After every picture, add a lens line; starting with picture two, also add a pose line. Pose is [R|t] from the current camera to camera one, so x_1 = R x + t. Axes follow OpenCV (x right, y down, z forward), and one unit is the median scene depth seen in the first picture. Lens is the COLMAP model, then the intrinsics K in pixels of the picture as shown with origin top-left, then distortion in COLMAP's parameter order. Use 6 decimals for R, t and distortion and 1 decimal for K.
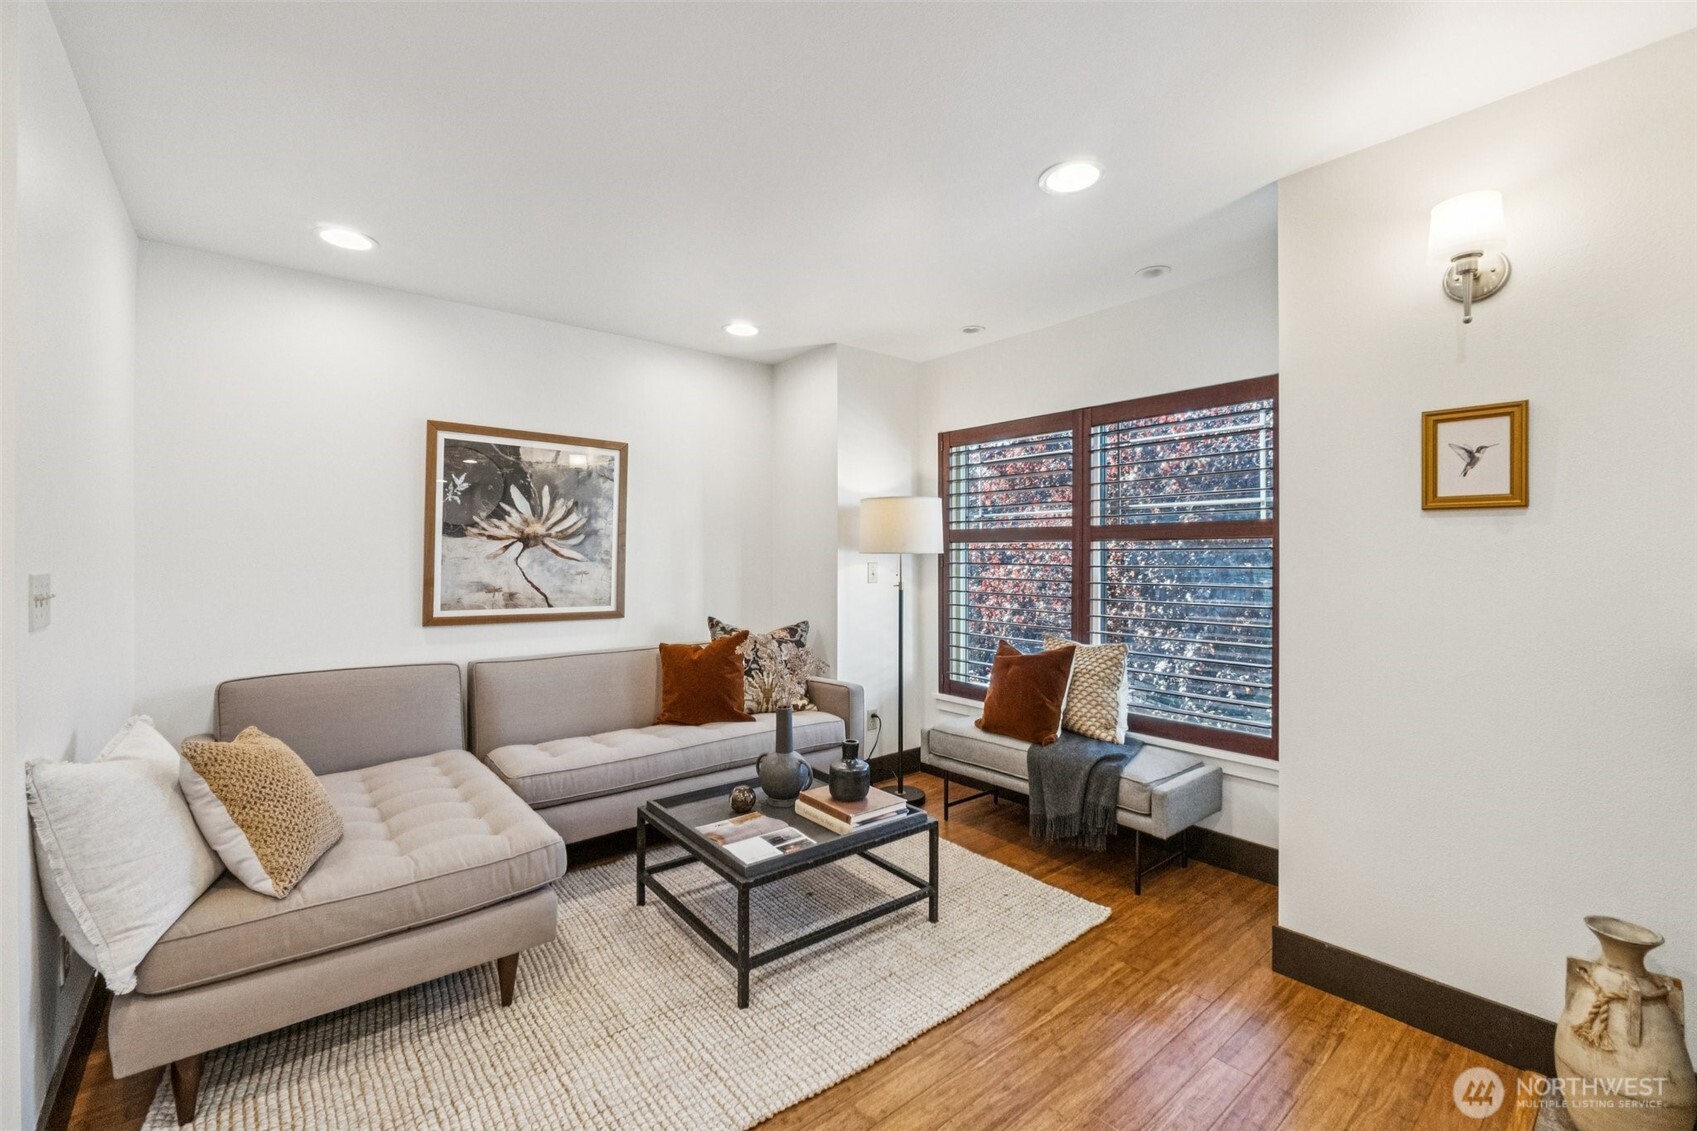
lens RADIAL K [[705.9, 0, 861.6], [0, 705.9, 558.1], [0, 0, 1]] dist [-0.000647, -0.000599]
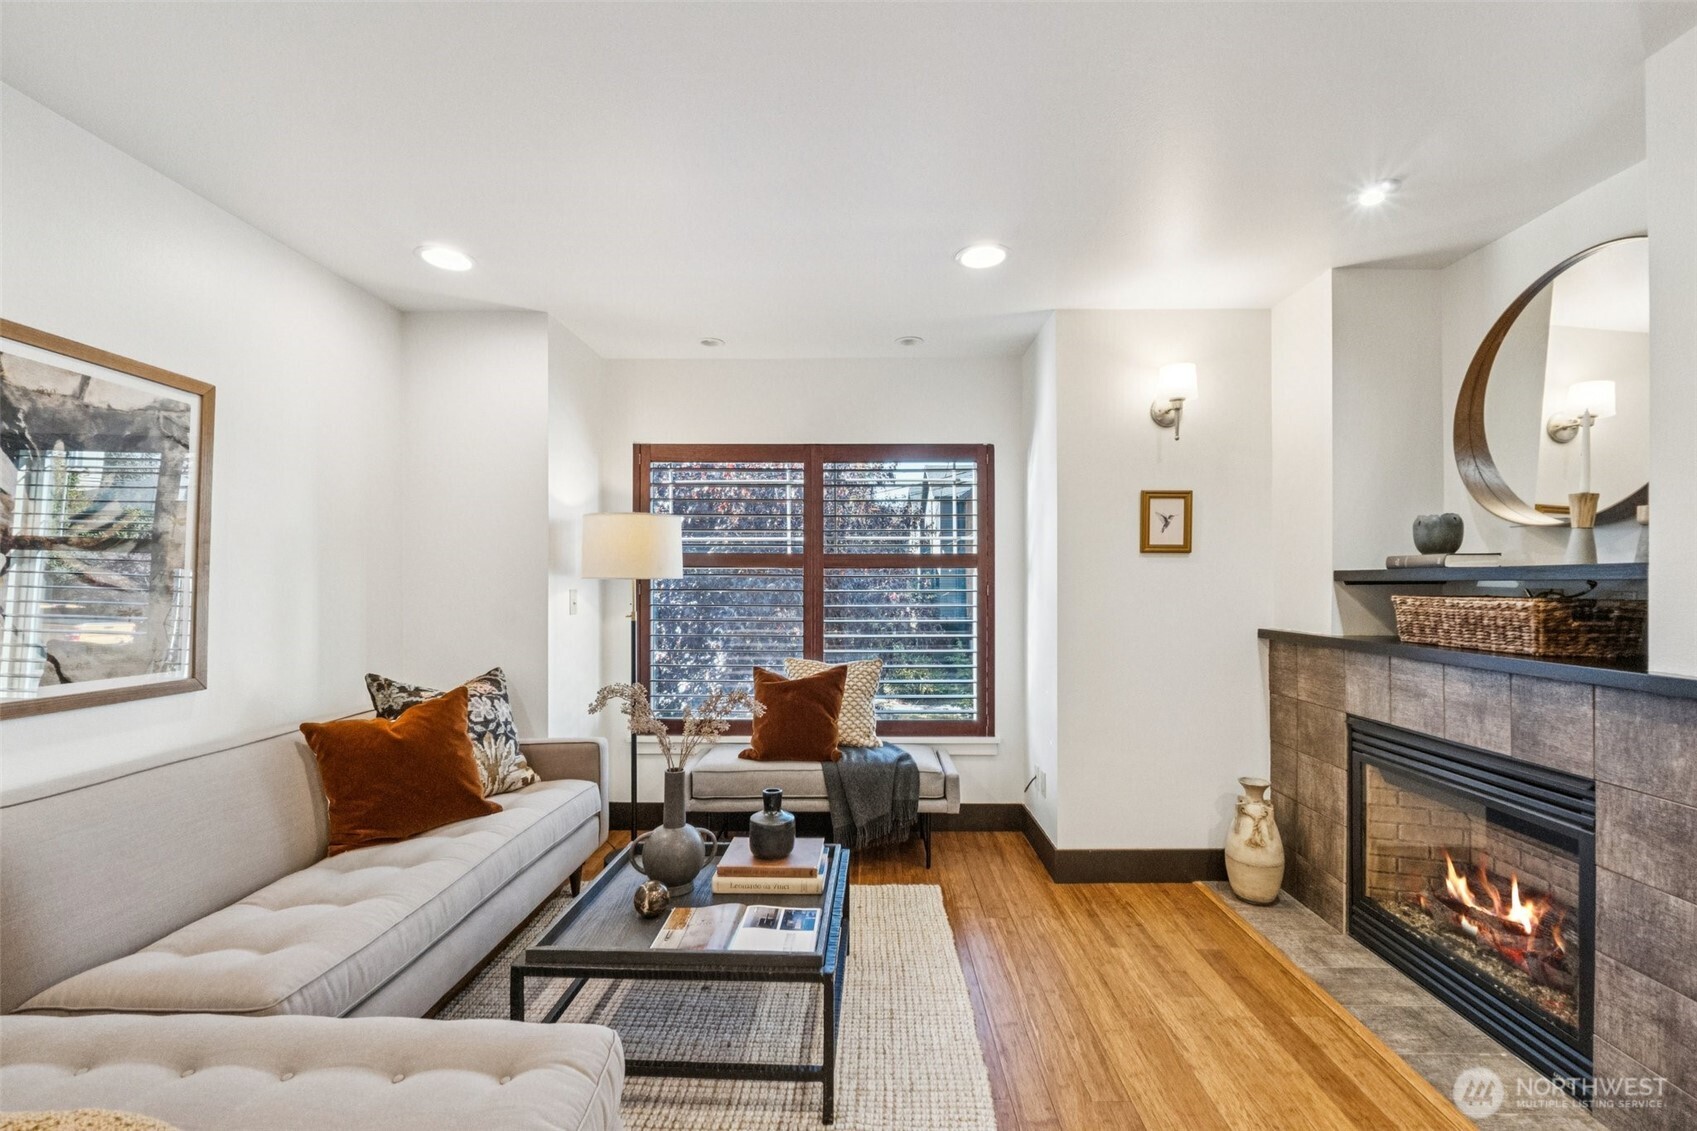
lens RADIAL K [[705.9, 0, 854.4], [0, 705.9, 582.5], [0, 0, 1]] dist [-0.000647, -0.000599]
pose [[0.659083, -0.000486, 0.752070, -0.463258], [0.002763, 0.999995, -0.001776, 0.000036], [-0.752065, 0.003248, 0.659081, 0.253176]]
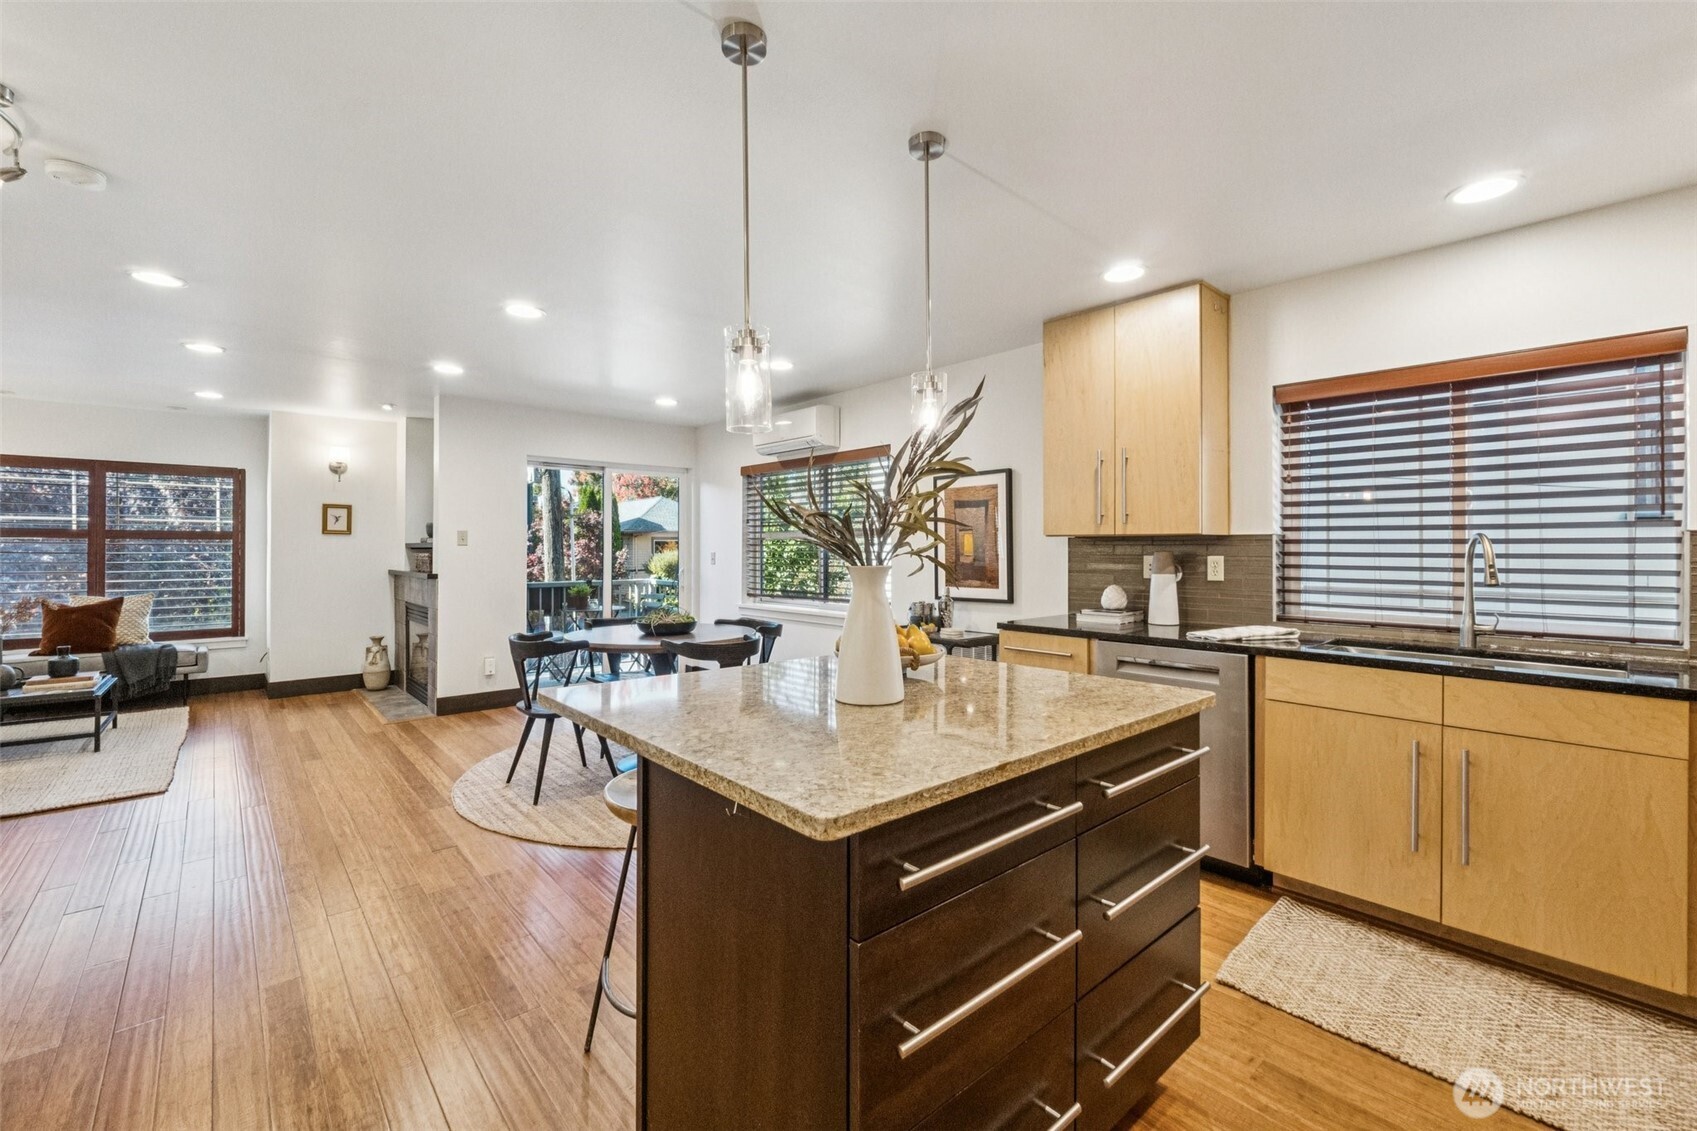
lens RADIAL K [[705.9, 0, 835.7], [0, 705.9, 546.5], [0, 0, 1]] dist [-0.000647, -0.000599]
pose [[-0.016623, 0.005098, 0.999849, -1.432056], [0.001664, 0.999986, -0.005071, 0.006390], [-0.999860, 0.001579, -0.016631, -0.753151]]
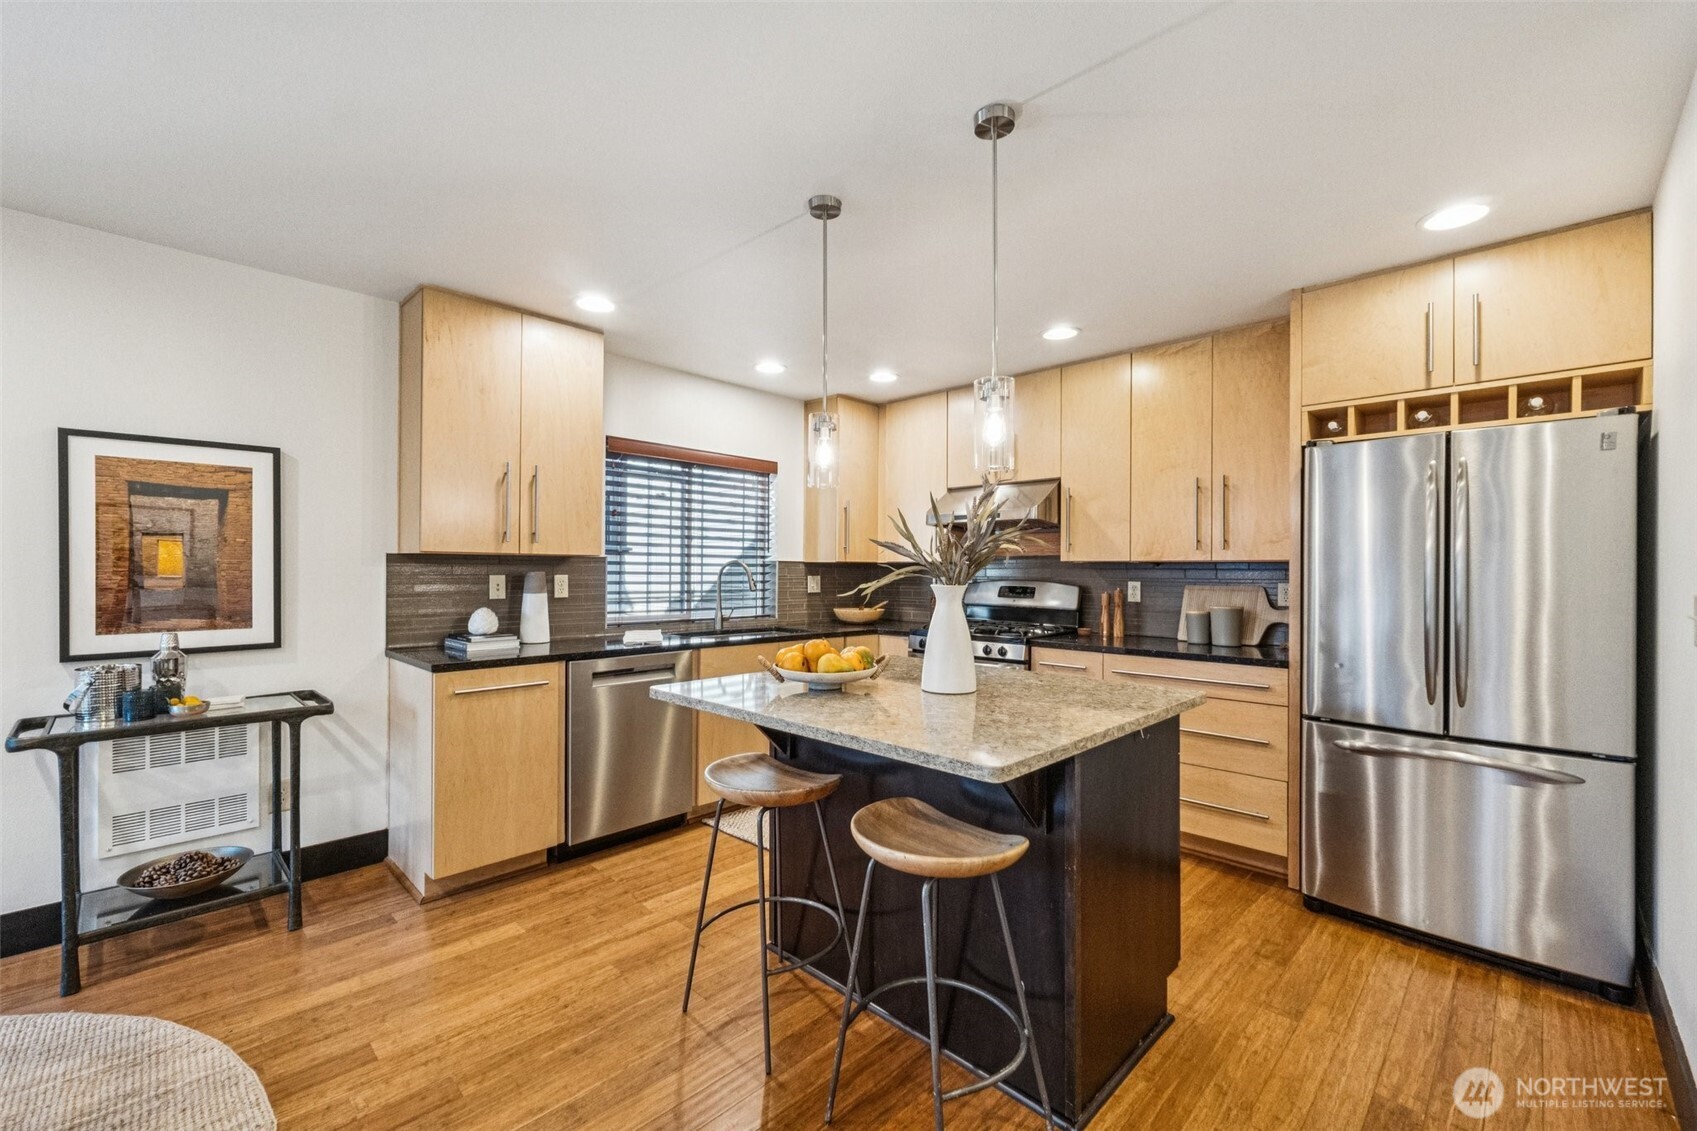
lens RADIAL K [[705.9, 0, 849.4], [0, 705.9, 567.1], [0, 0, 1]] dist [-0.000647, -0.000599]
pose [[-0.996276, -0.005418, -0.086046, -0.803381], [-0.005299, 0.999985, -0.001607, 0.002428], [0.086053, -0.001145, -0.996290, -0.185953]]
